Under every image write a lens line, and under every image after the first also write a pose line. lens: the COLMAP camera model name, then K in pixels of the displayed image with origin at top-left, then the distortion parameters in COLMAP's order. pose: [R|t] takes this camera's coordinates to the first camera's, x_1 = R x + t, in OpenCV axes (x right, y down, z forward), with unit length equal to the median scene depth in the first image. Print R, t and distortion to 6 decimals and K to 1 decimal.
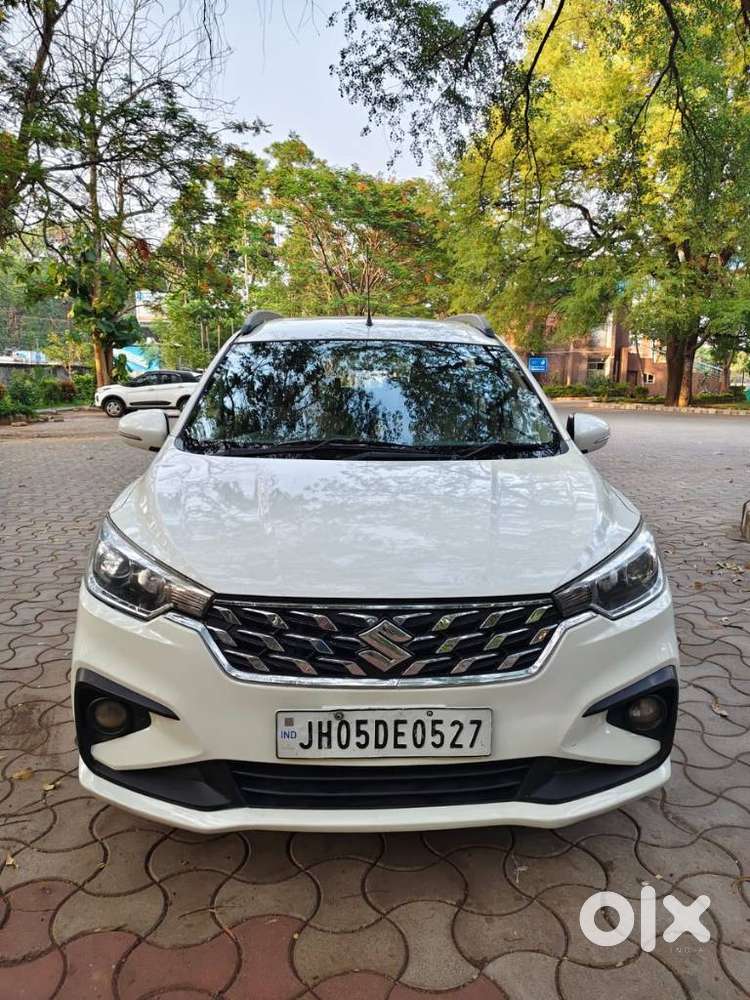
lens RADIAL K [[692.4, 0, 370.6], [0, 692.4, 497.0], [0, 0, 1]] dist [0.031273, -0.037392]
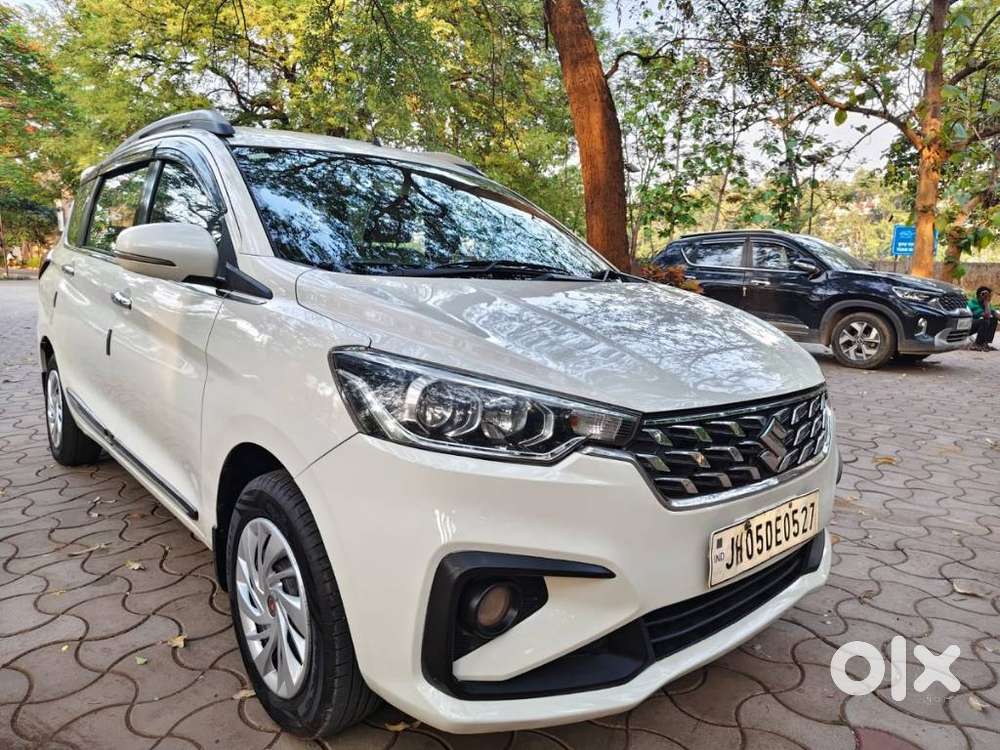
lens RADIAL K [[692.4, 0, 502.6], [0, 692.4, 371.9], [0, 0, 1]] dist [0.031273, -0.037392]
pose [[0.767232, -0.074170, 0.637067, -0.843387], [0.080628, 0.996565, 0.018921, 0.056440], [-0.636282, 0.036849, 0.770576, 0.442199]]
